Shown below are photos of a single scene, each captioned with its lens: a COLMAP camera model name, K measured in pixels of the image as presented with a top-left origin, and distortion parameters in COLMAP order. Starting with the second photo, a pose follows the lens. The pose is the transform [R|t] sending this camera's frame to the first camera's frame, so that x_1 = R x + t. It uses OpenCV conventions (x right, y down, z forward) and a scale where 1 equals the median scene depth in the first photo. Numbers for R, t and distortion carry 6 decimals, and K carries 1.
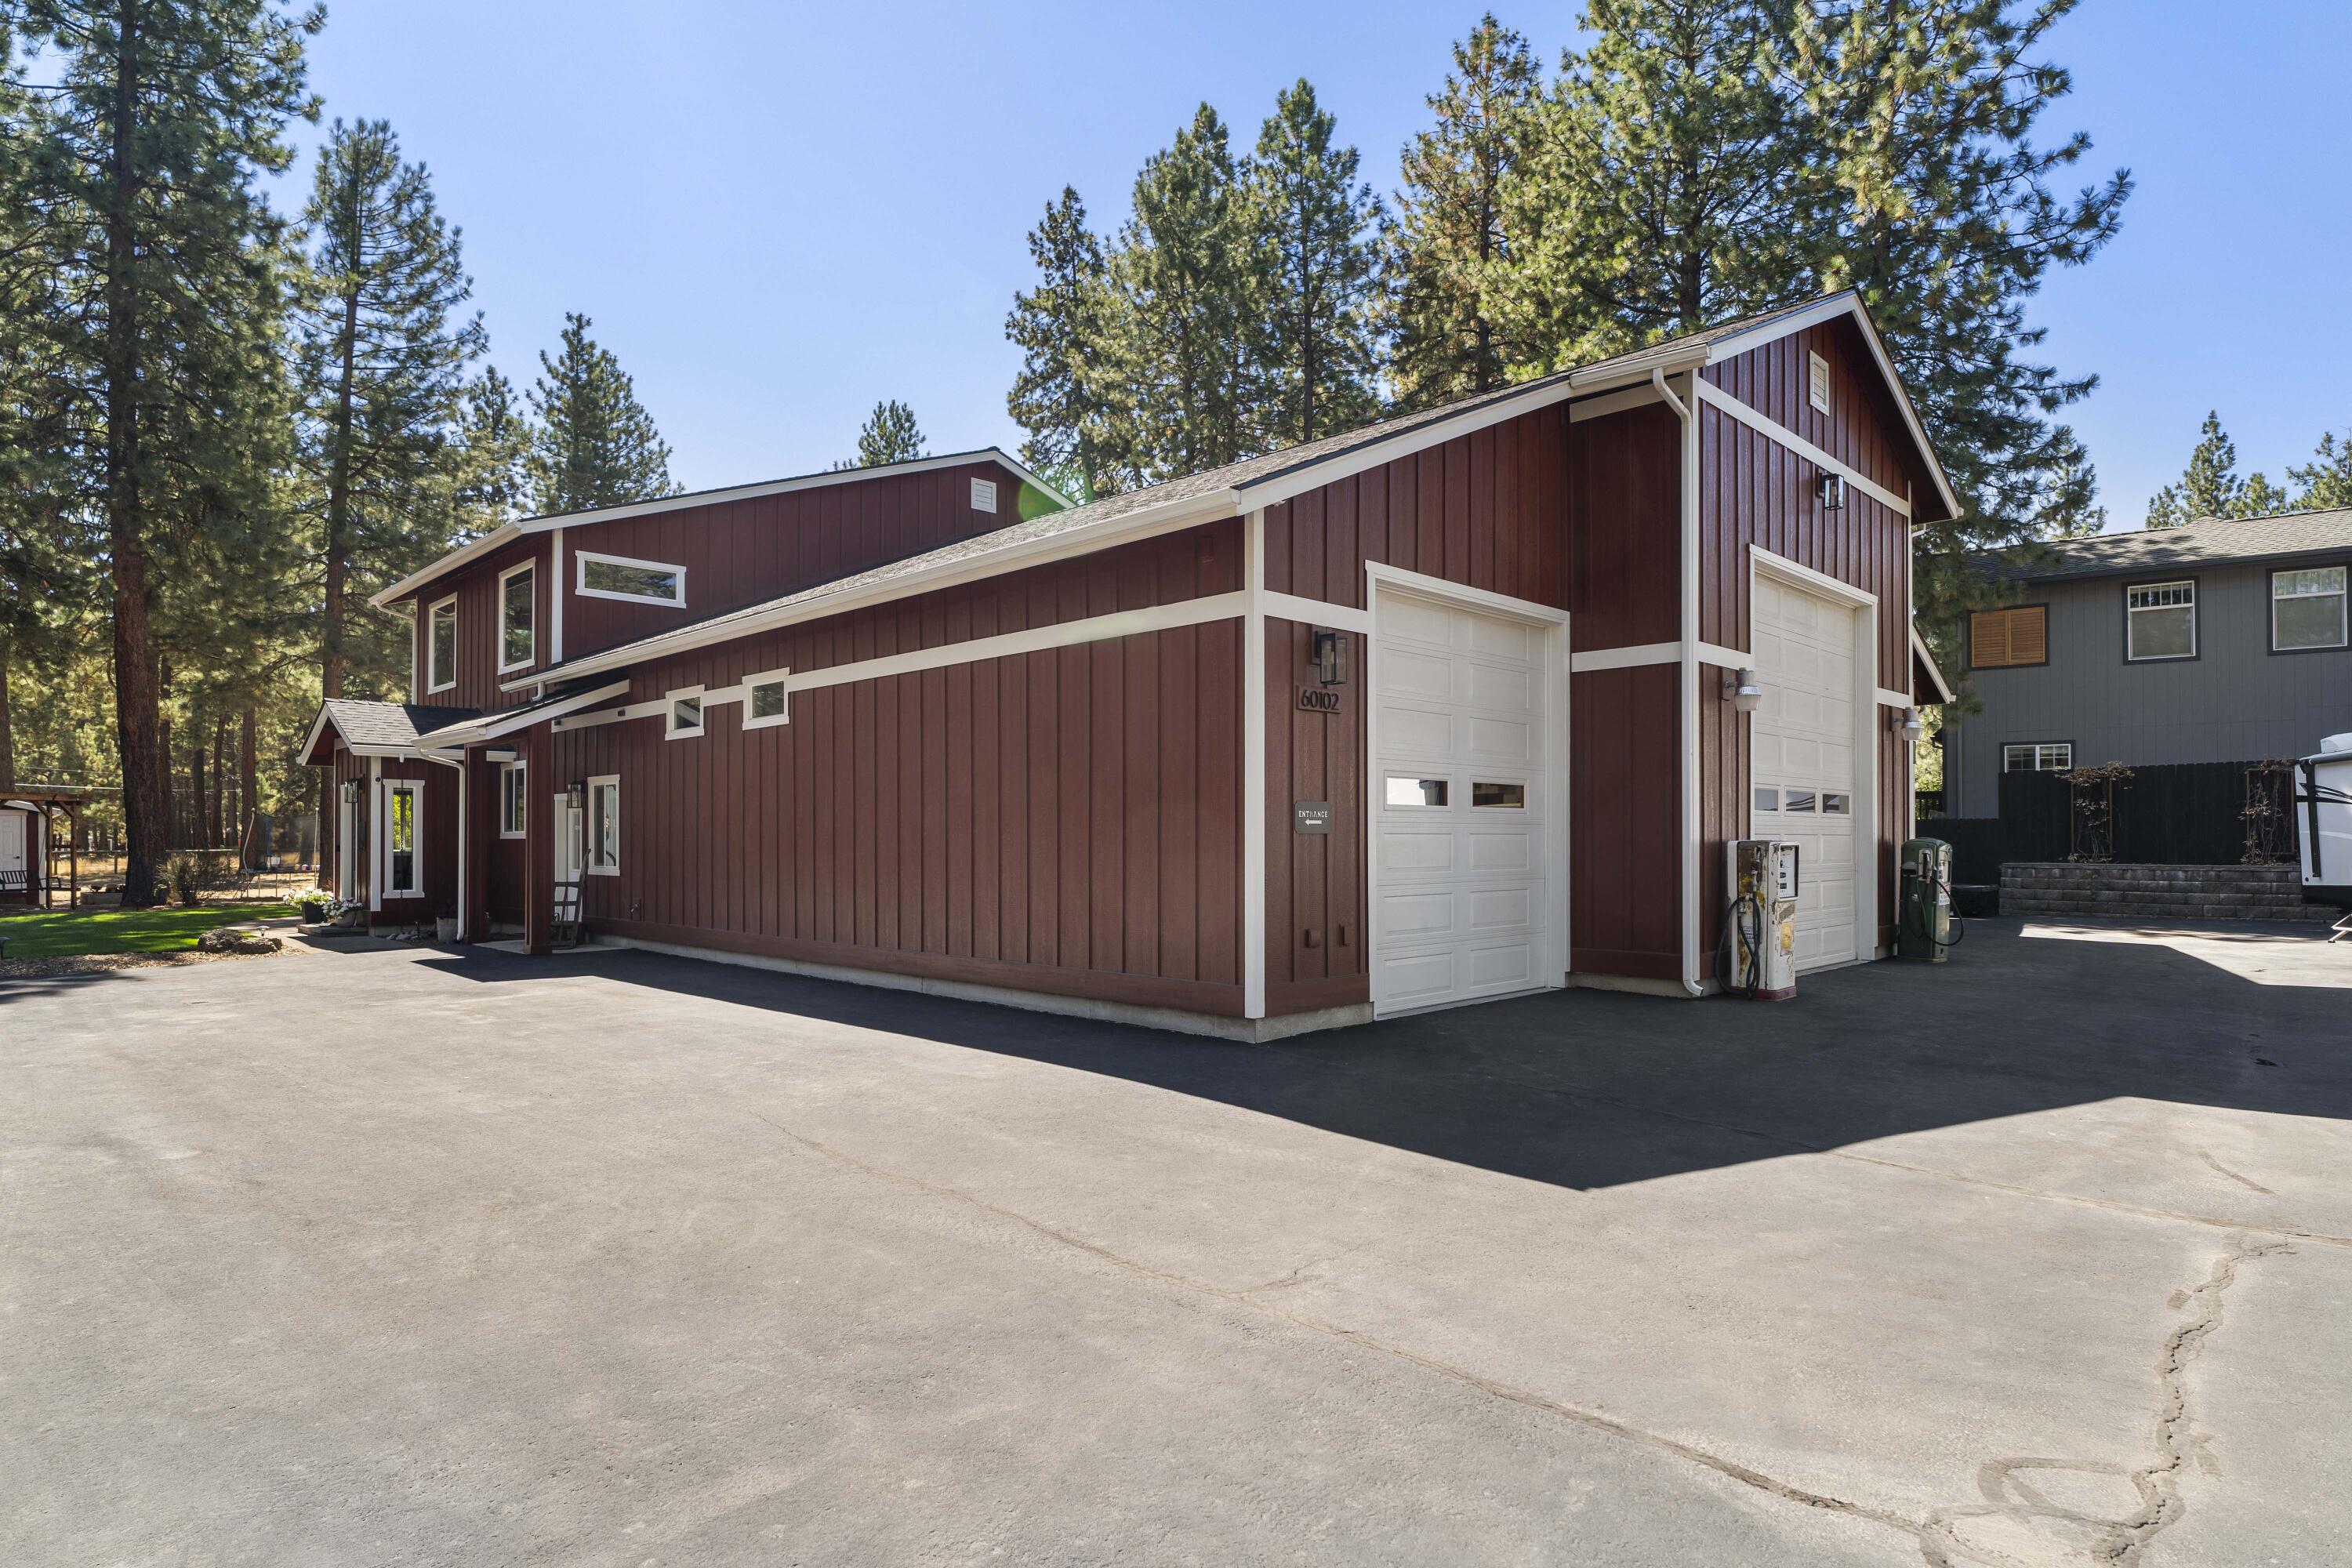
lens RADIAL K [[1282.5, 0, 1175.6], [0, 1282.5, 830.1], [0, 0, 1]] dist [-0.010752, -0.000642]
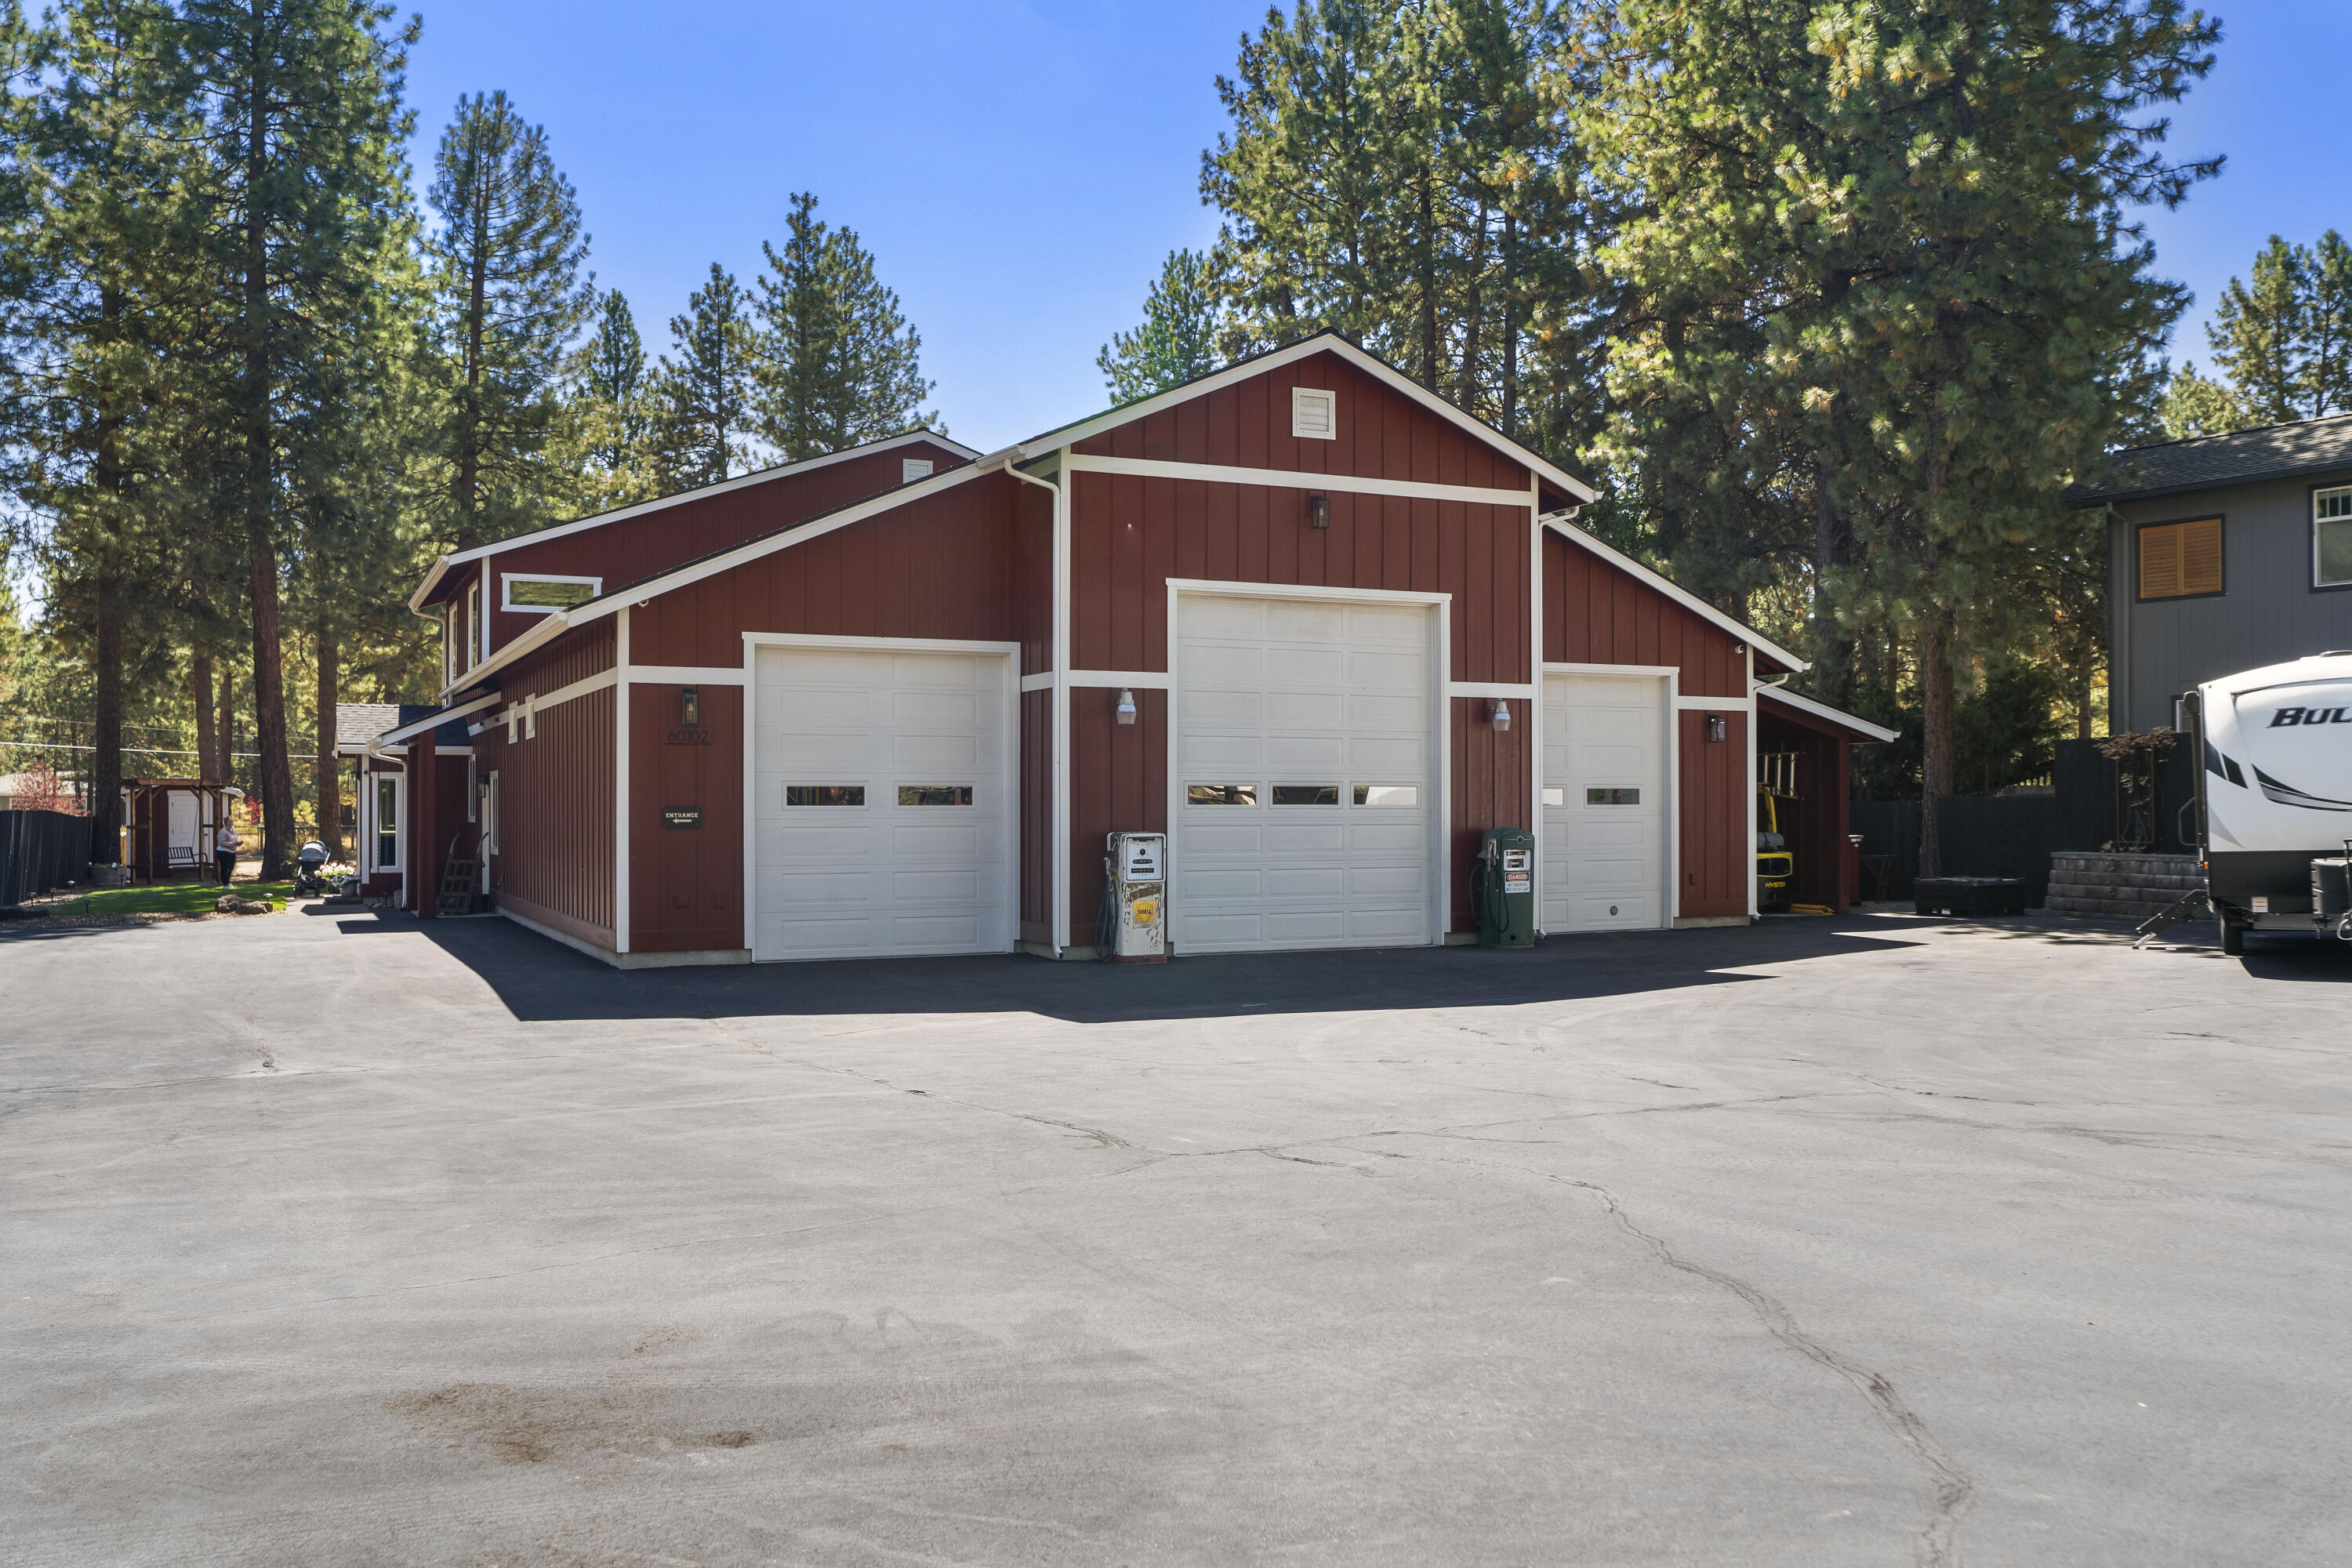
lens RADIAL K [[1921.0, 0, 1176.0], [0, 1921.0, 784.0], [0, 0, 1]] dist [-0.013133, 0.022634]
pose [[0.943316, -0.005498, -0.331851, 0.353368], [0.004062, 0.999979, -0.005021, -0.009045], [0.331872, 0.003388, 0.943319, -0.223973]]
